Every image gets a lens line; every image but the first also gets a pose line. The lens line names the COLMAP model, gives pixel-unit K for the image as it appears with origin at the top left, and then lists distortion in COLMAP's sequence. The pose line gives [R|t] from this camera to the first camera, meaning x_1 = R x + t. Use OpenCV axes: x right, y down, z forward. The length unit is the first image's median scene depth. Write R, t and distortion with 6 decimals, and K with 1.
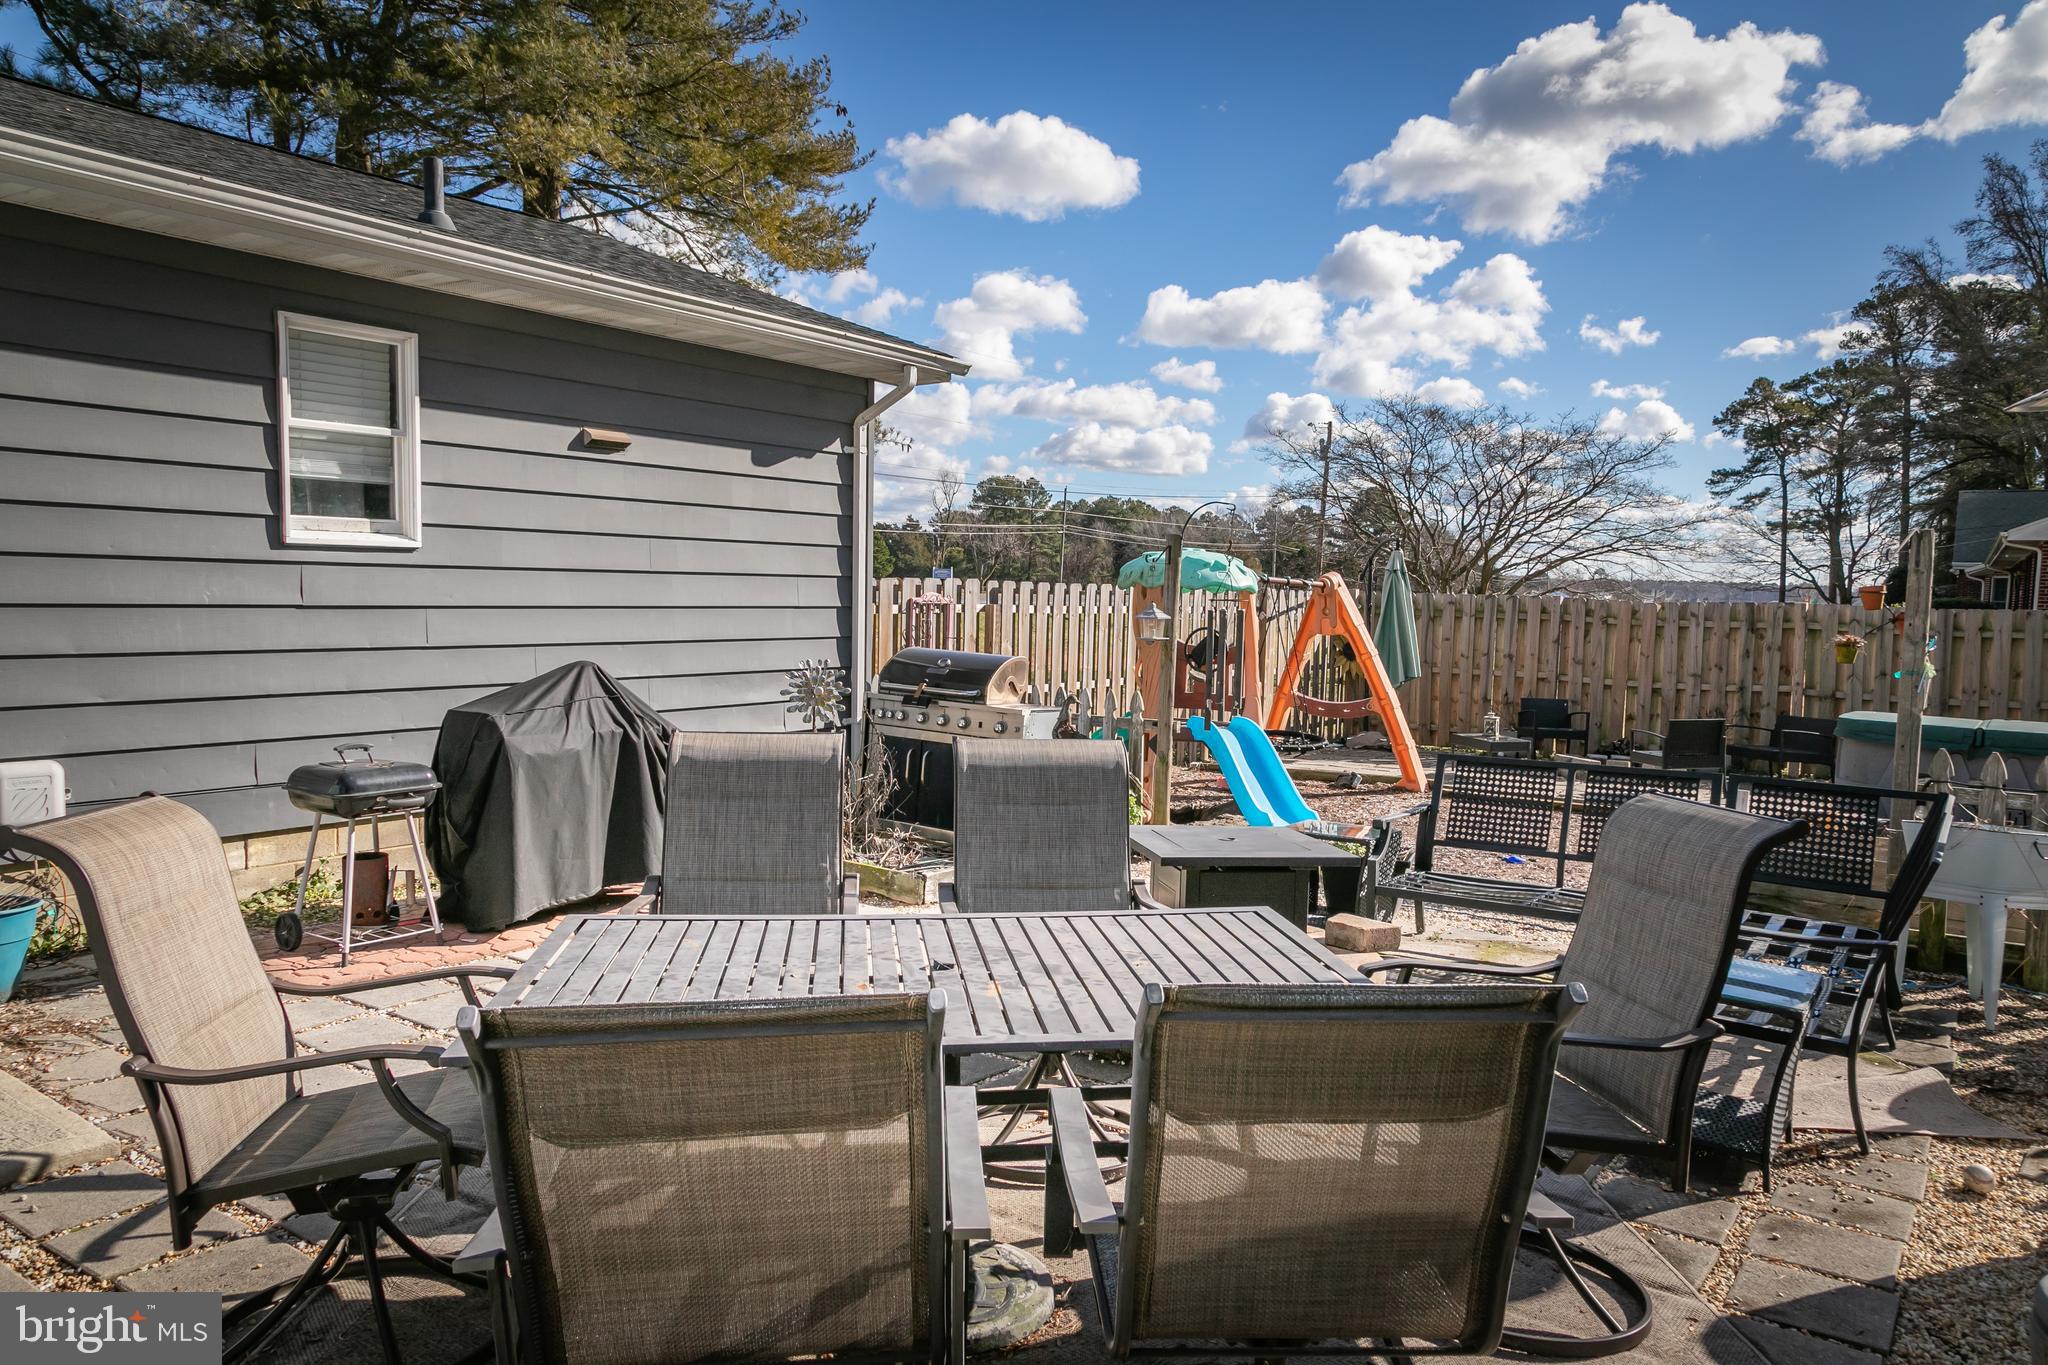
lens RADIAL K [[1361.3, 0, 1024.0], [0, 1361.3, 682.5], [0, 0, 1]] dist [0.008535, 0.000937]
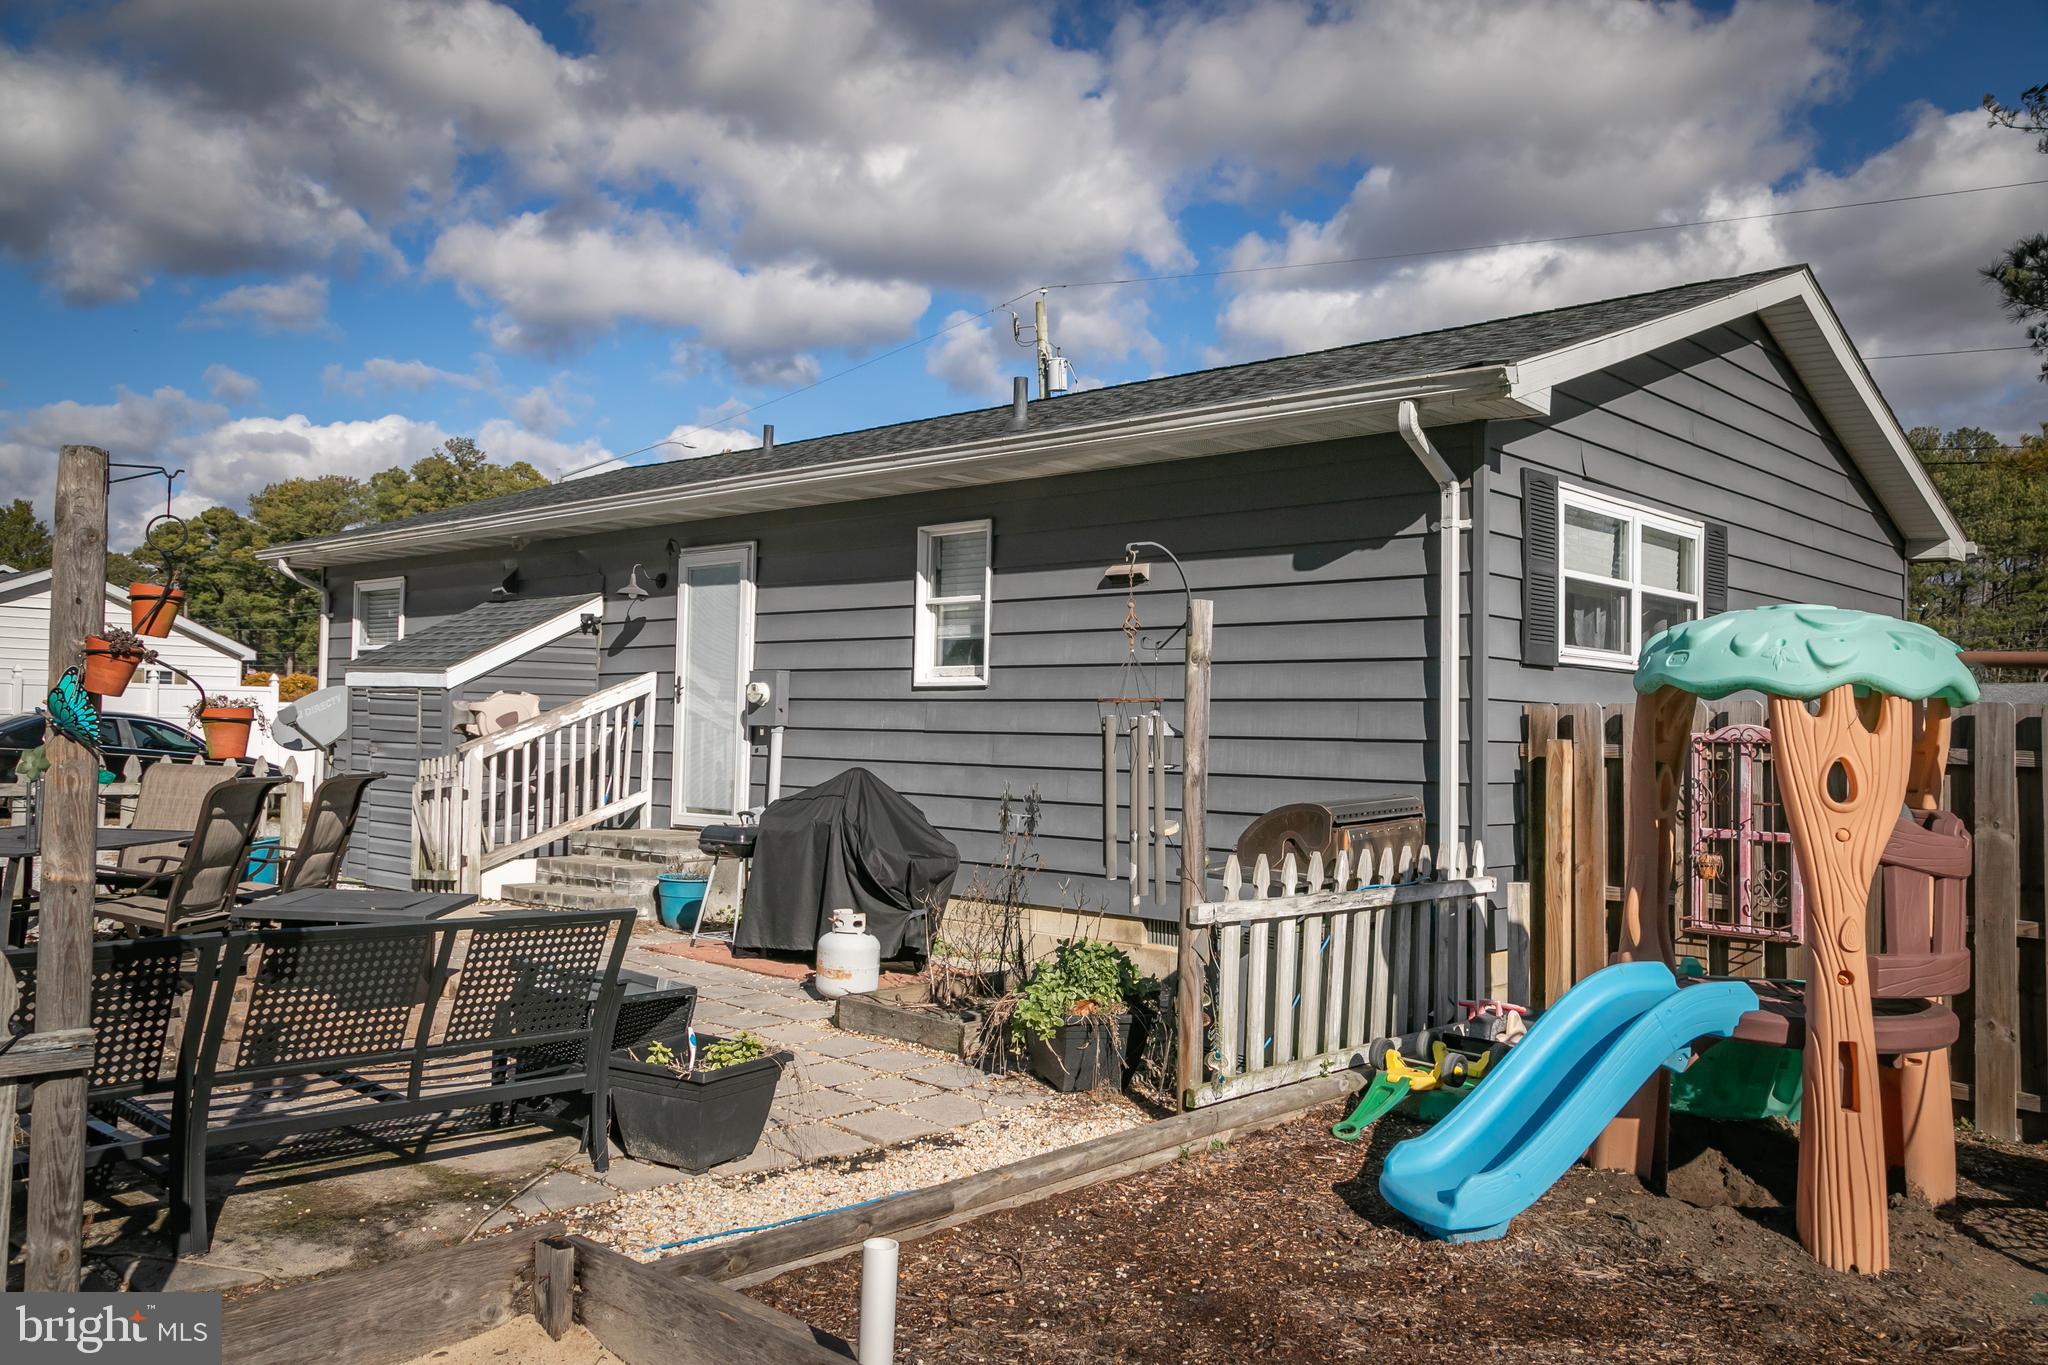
lens RADIAL K [[1596.1, 0, 1024.0], [0, 1596.1, 682.5], [0, 0, 1]] dist [0.019054, -0.000486]
pose [[-0.120386, -0.057633, -0.991053, 0.766826], [-0.094787, 0.994420, -0.046315, -0.027388], [0.988192, 0.088363, -0.125177, 0.922073]]
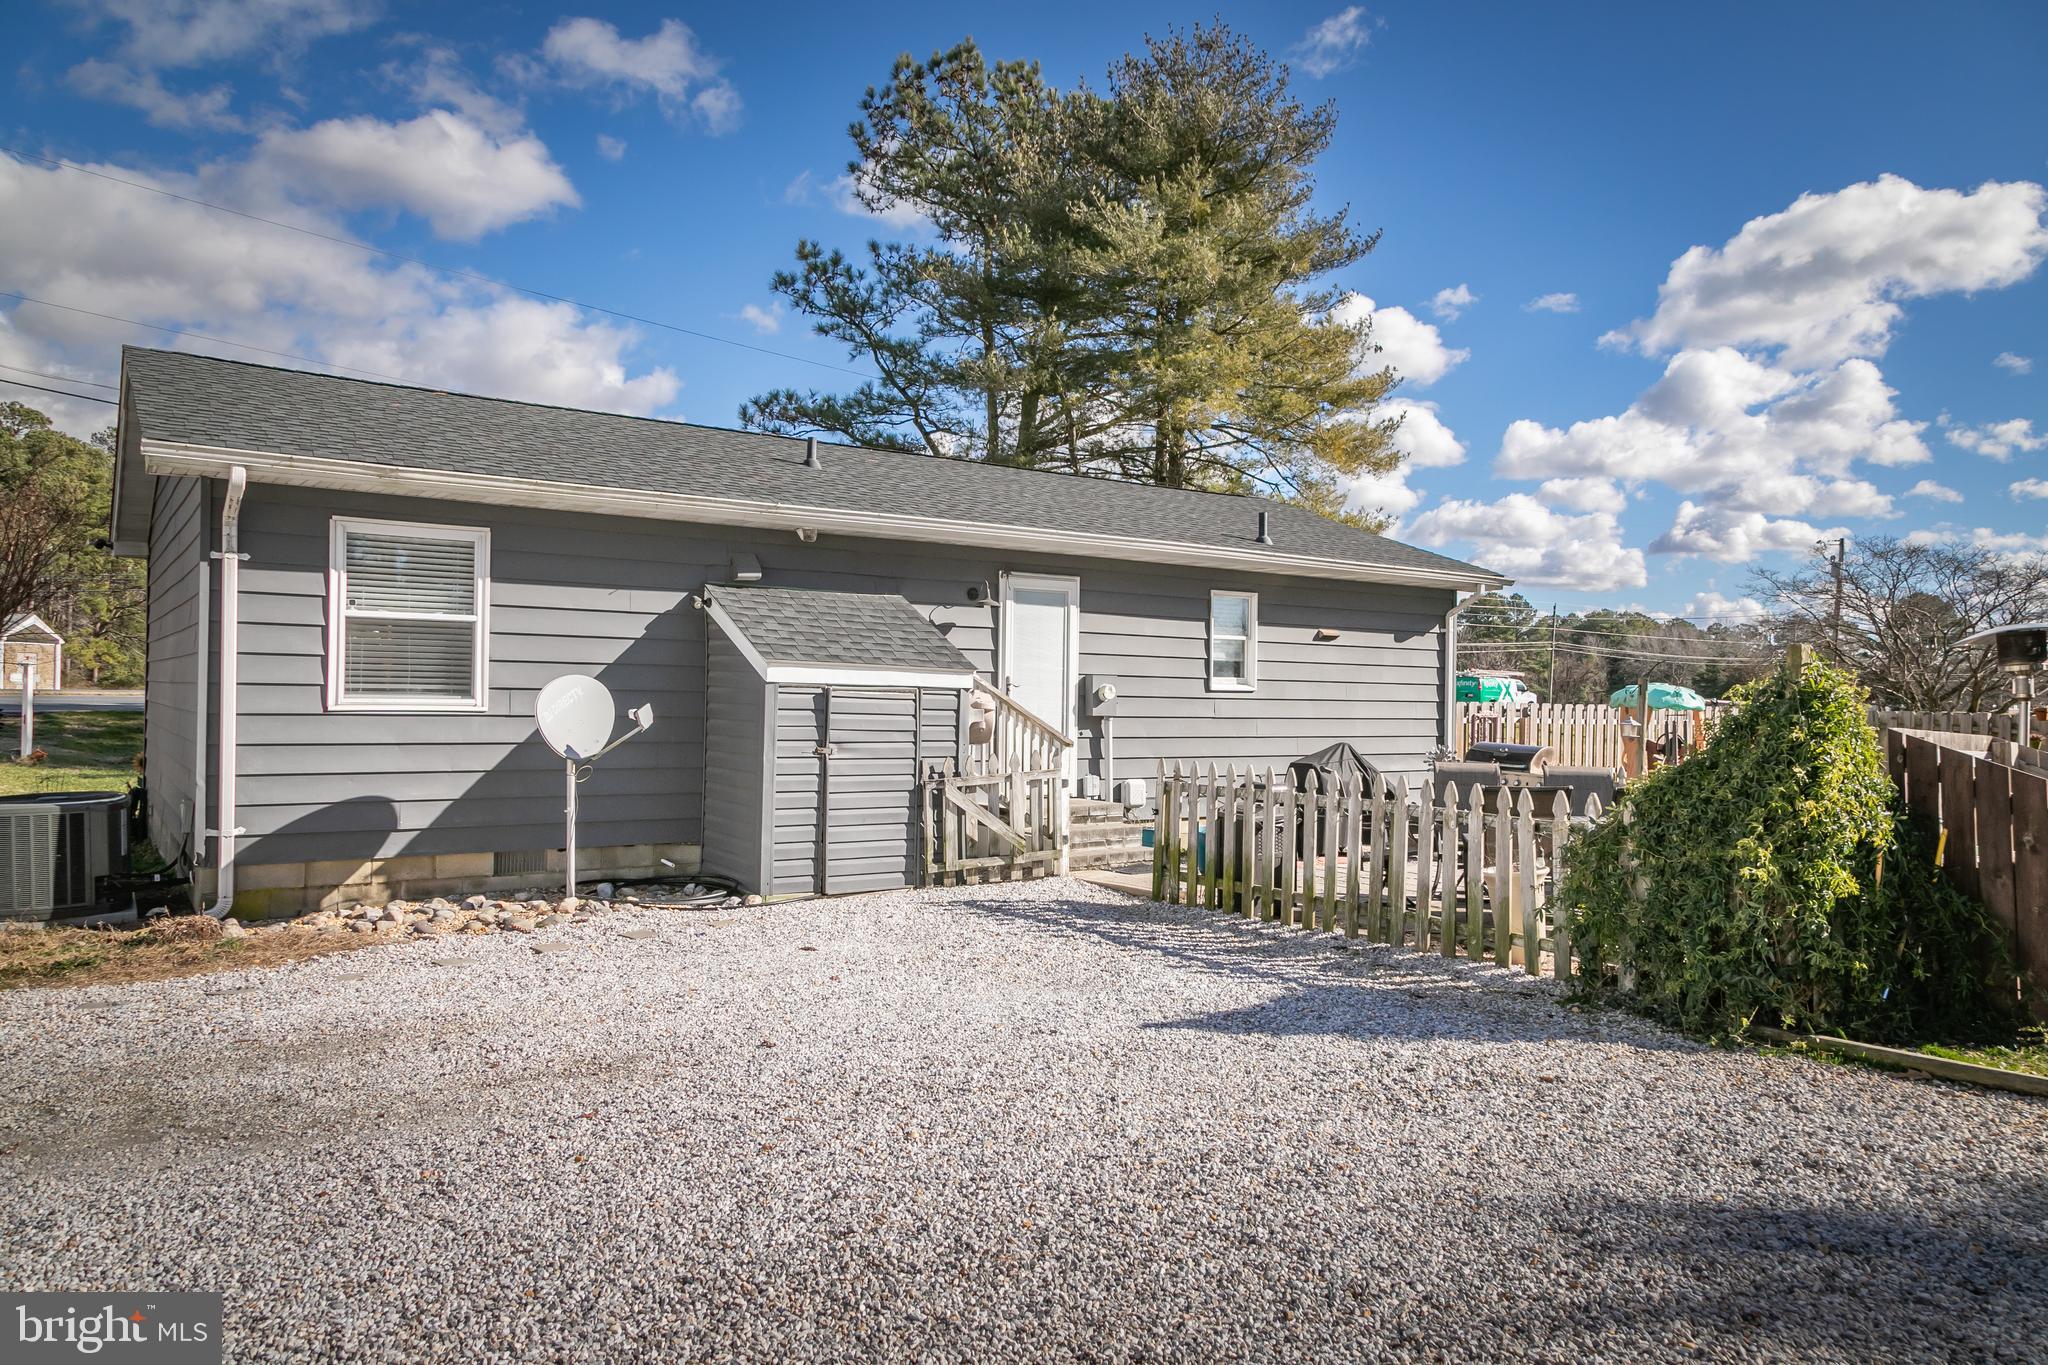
lens RADIAL K [[1361.3, 0, 1024.0], [0, 1361.3, 682.5], [0, 0, 1]] dist [0.008535, 0.000937]
pose [[0.943016, -0.009188, -0.332621, -0.055294], [-0.019347, 0.996414, -0.082374, 0.055629], [0.332185, 0.084115, 0.939456, -0.872342]]
